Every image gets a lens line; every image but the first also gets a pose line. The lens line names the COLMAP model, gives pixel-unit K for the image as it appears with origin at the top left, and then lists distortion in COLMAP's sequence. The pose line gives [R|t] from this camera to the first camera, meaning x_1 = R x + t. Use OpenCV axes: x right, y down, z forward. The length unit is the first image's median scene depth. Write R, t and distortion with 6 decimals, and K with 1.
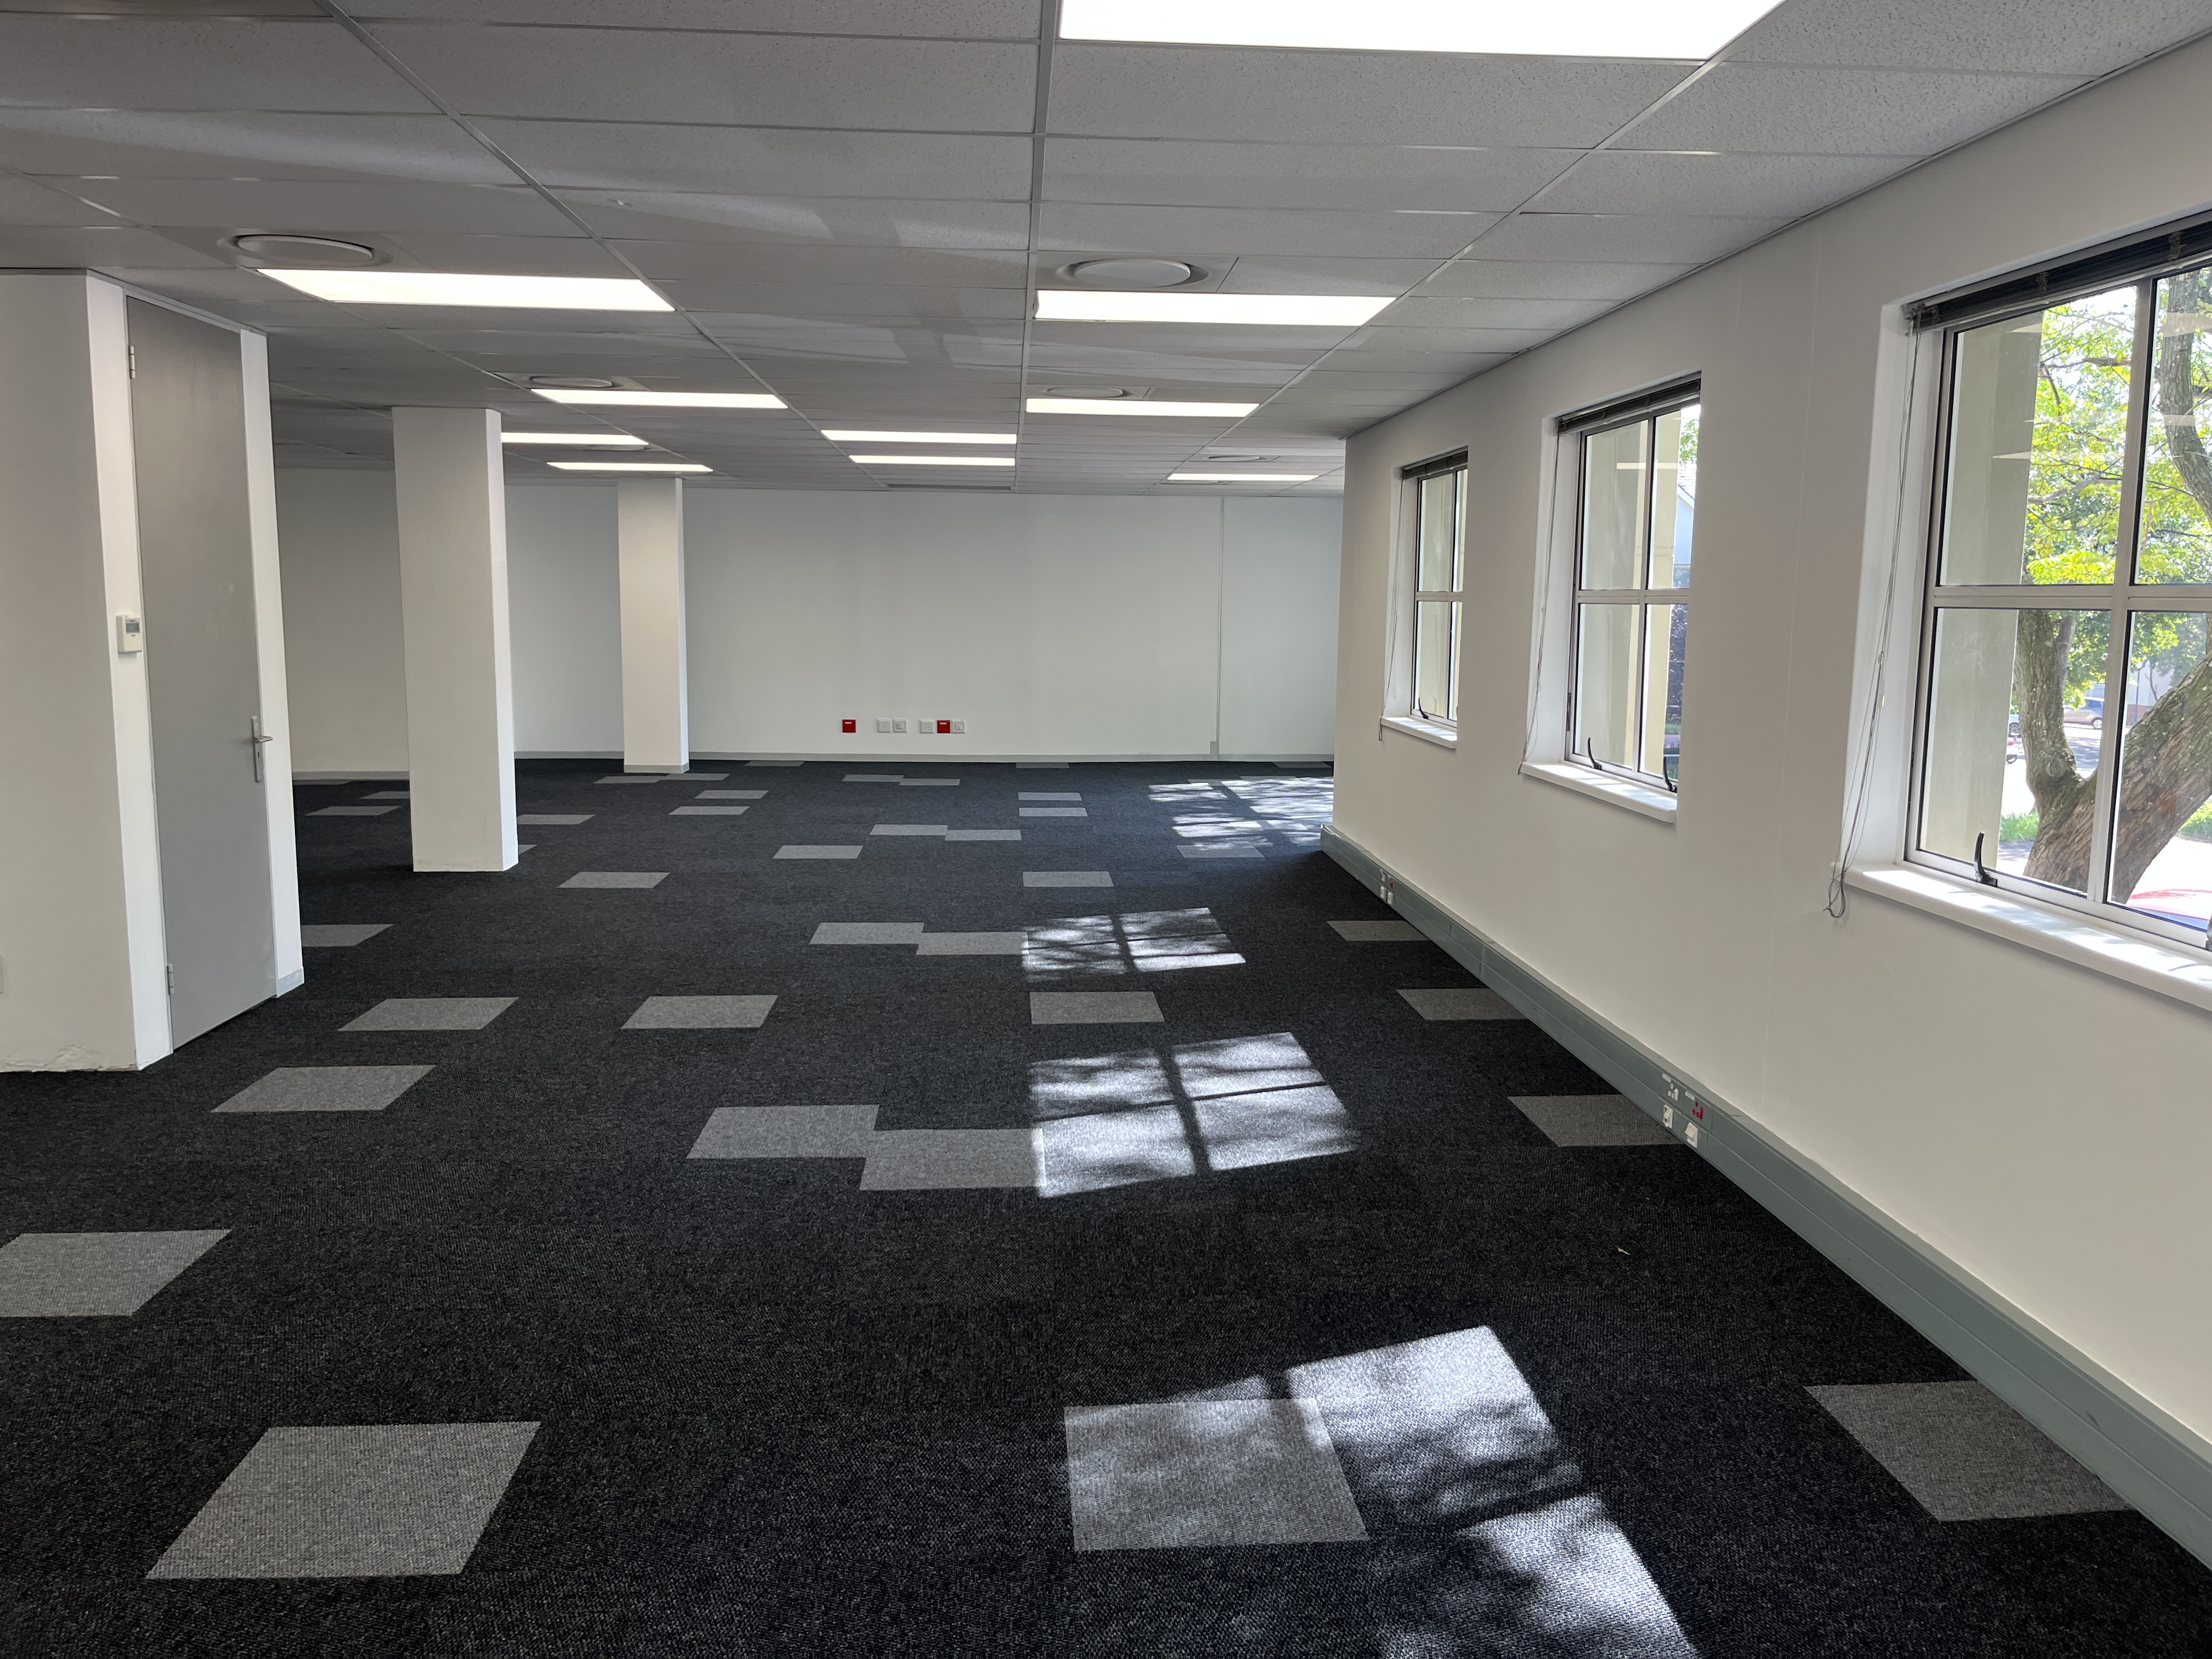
lens RADIAL K [[1686.1, 0, 1121.0], [0, 1686.1, 840.3], [0, 0, 1]] dist [0.058889, -0.087684]
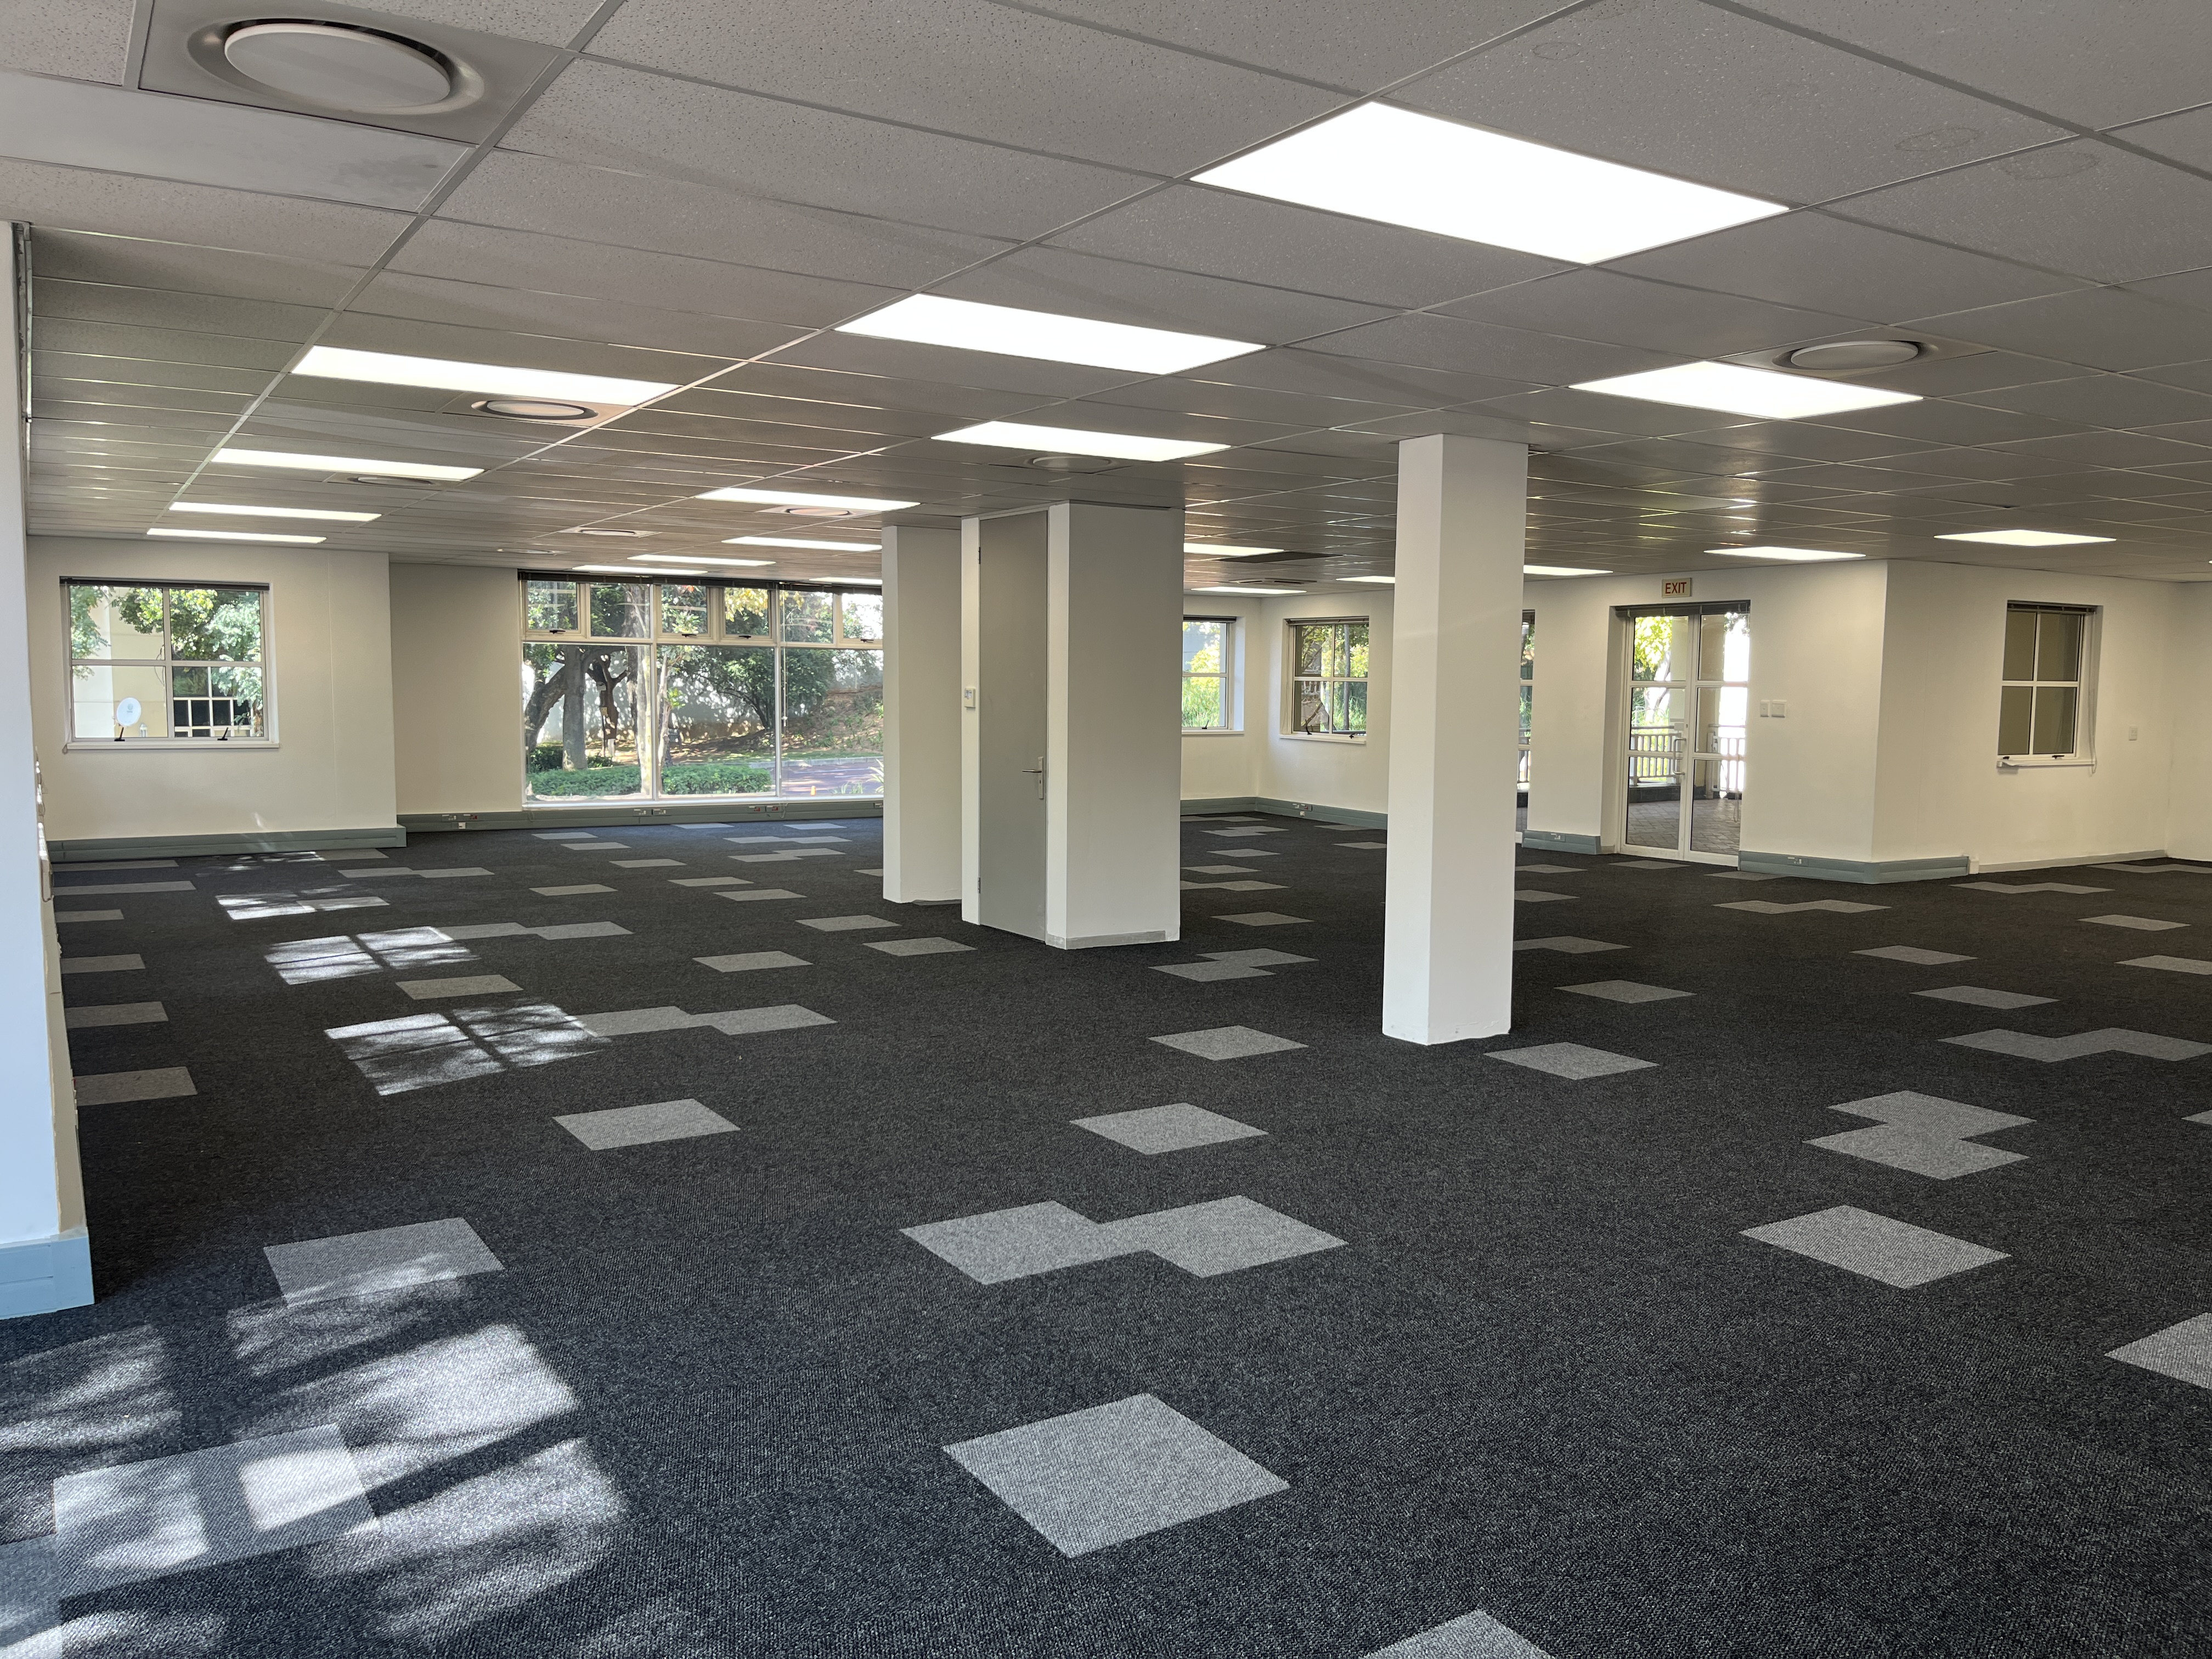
lens RADIAL K [[1686.1, 0, 1121.0], [0, 1686.1, 840.3], [0, 0, 1]] dist [0.058889, -0.087684]
pose [[-0.875559, 0.026763, -0.482369, 0.164531], [-0.087402, 0.973213, 0.212642, -0.329286], [0.475139, 0.228341, -0.849766, 2.342767]]
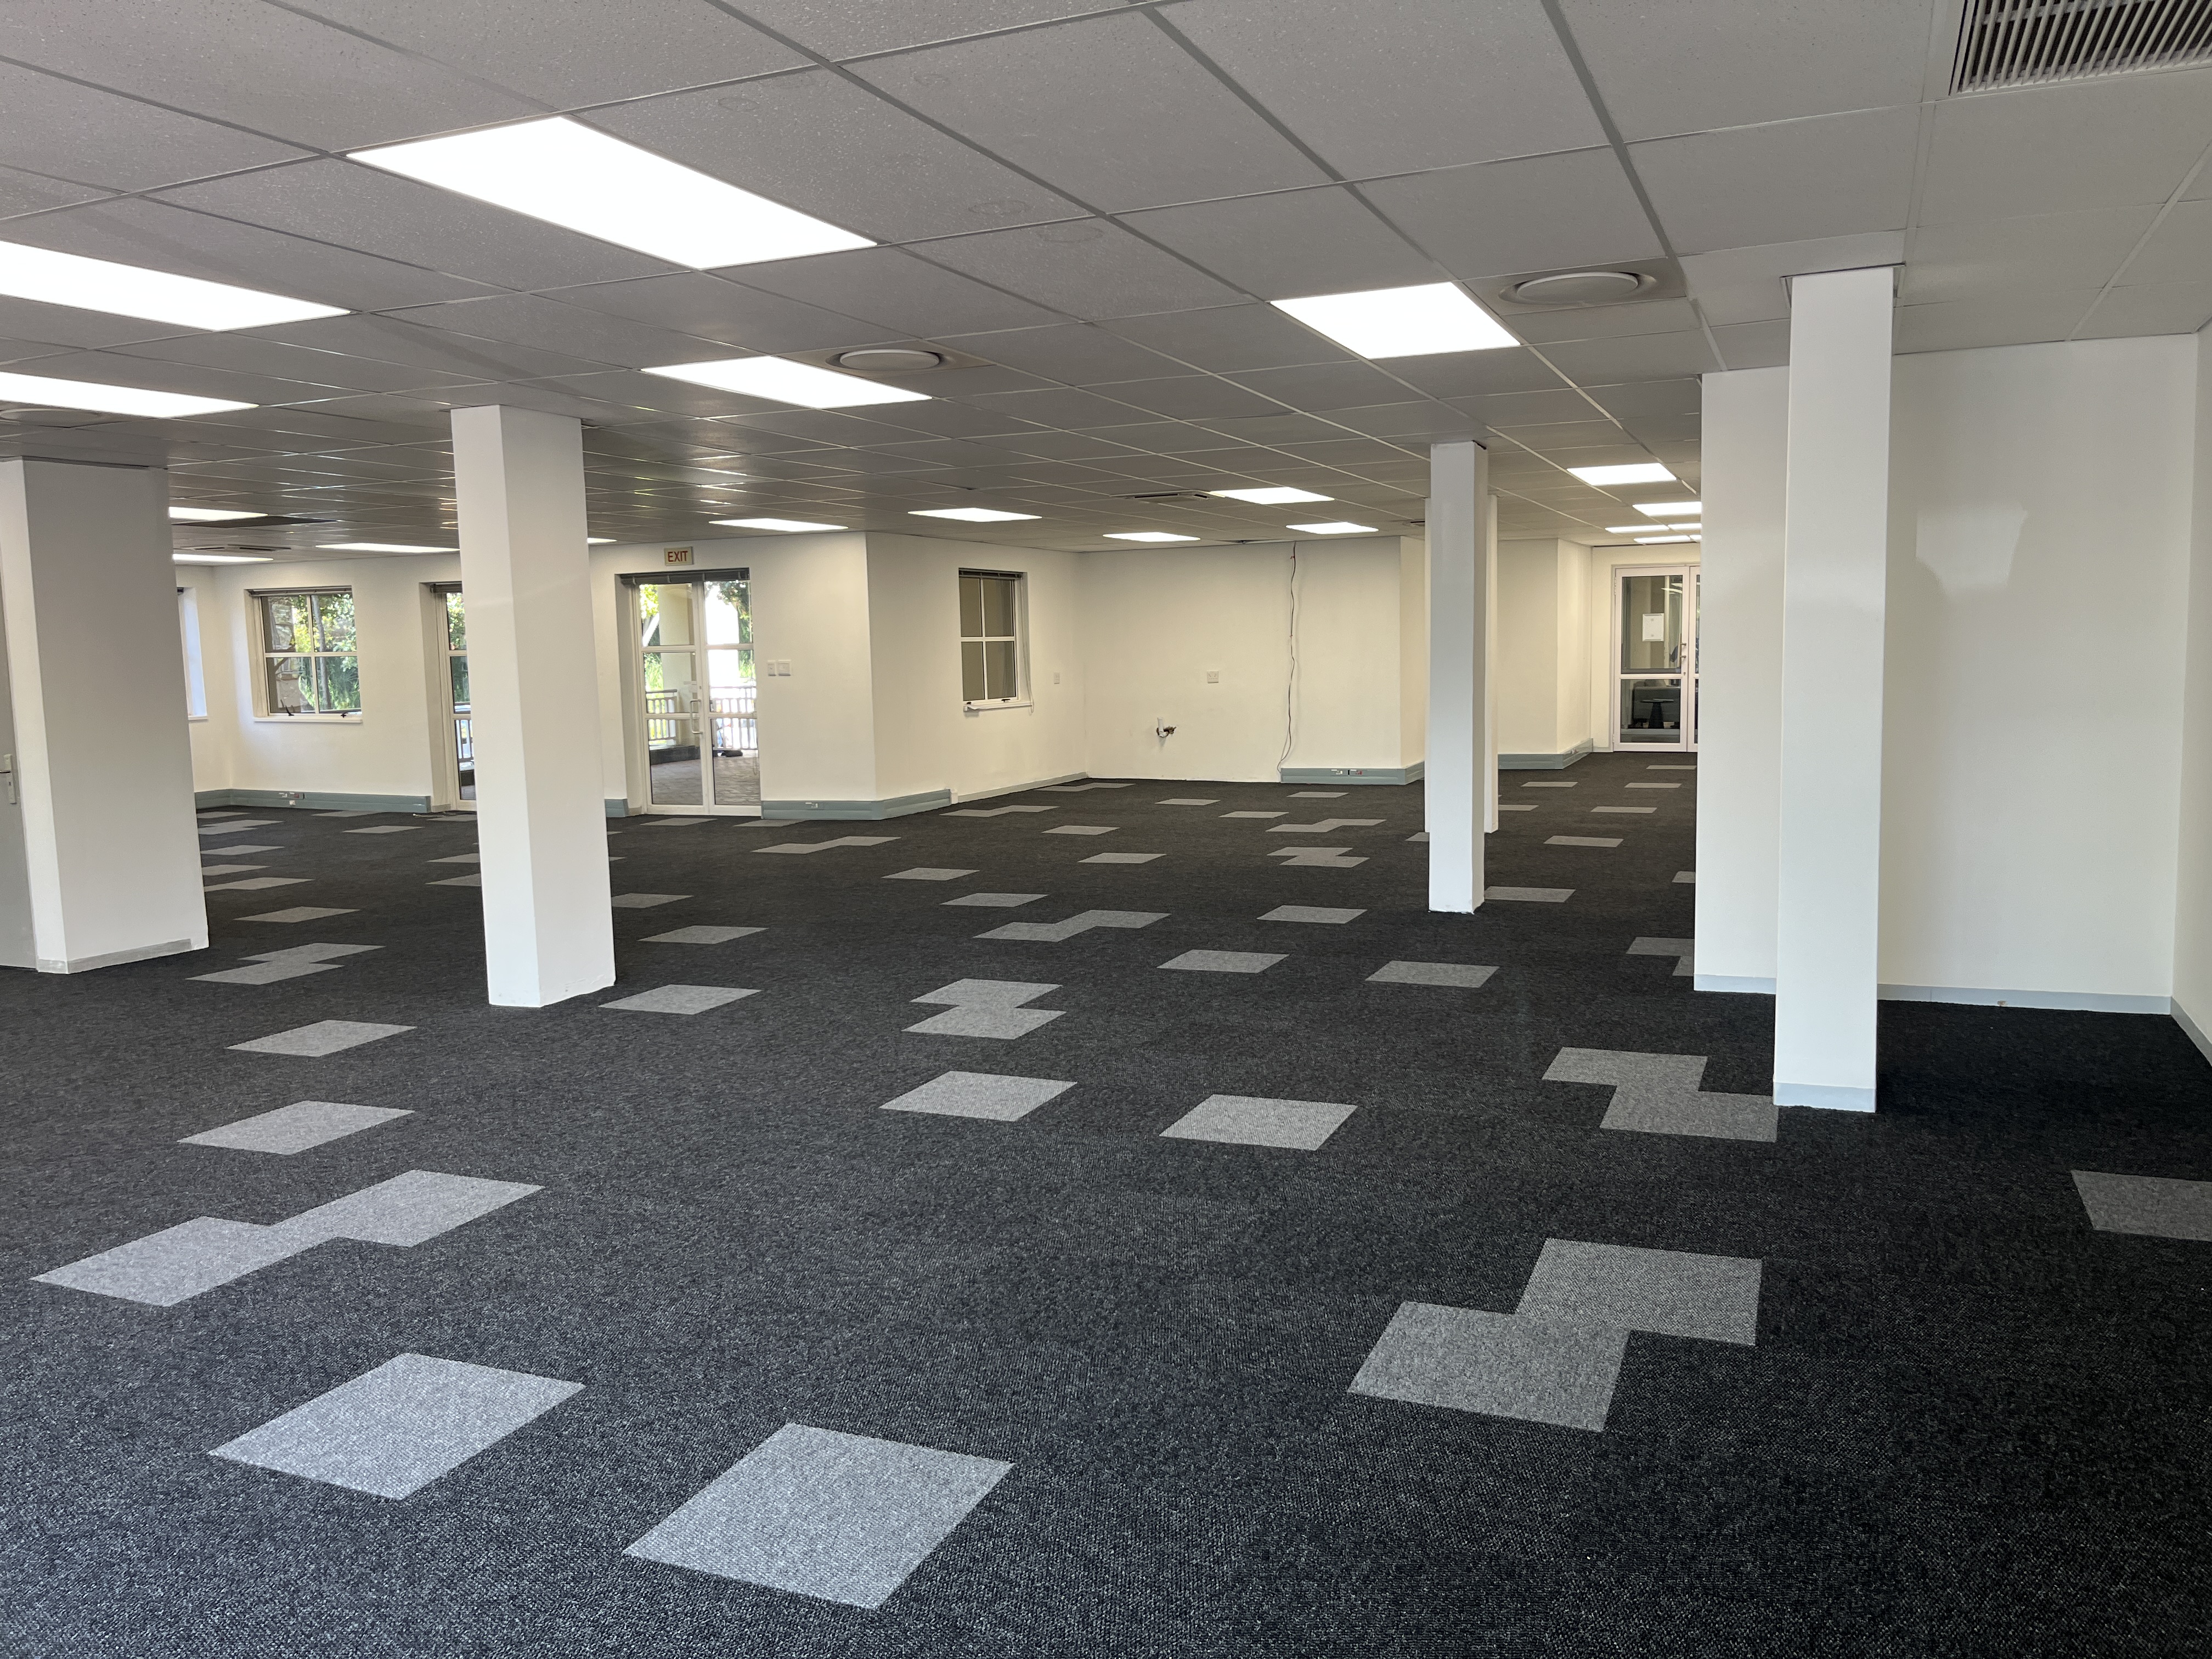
lens RADIAL K [[1686.1, 0, 1121.0], [0, 1686.1, 840.3], [0, 0, 1]] dist [0.058889, -0.087684]
pose [[-0.455847, 0.106053, -0.883717, 0.269708], [-0.105977, 0.979346, 0.172195, -0.325902], [0.883726, 0.172149, -0.435193, 2.344259]]
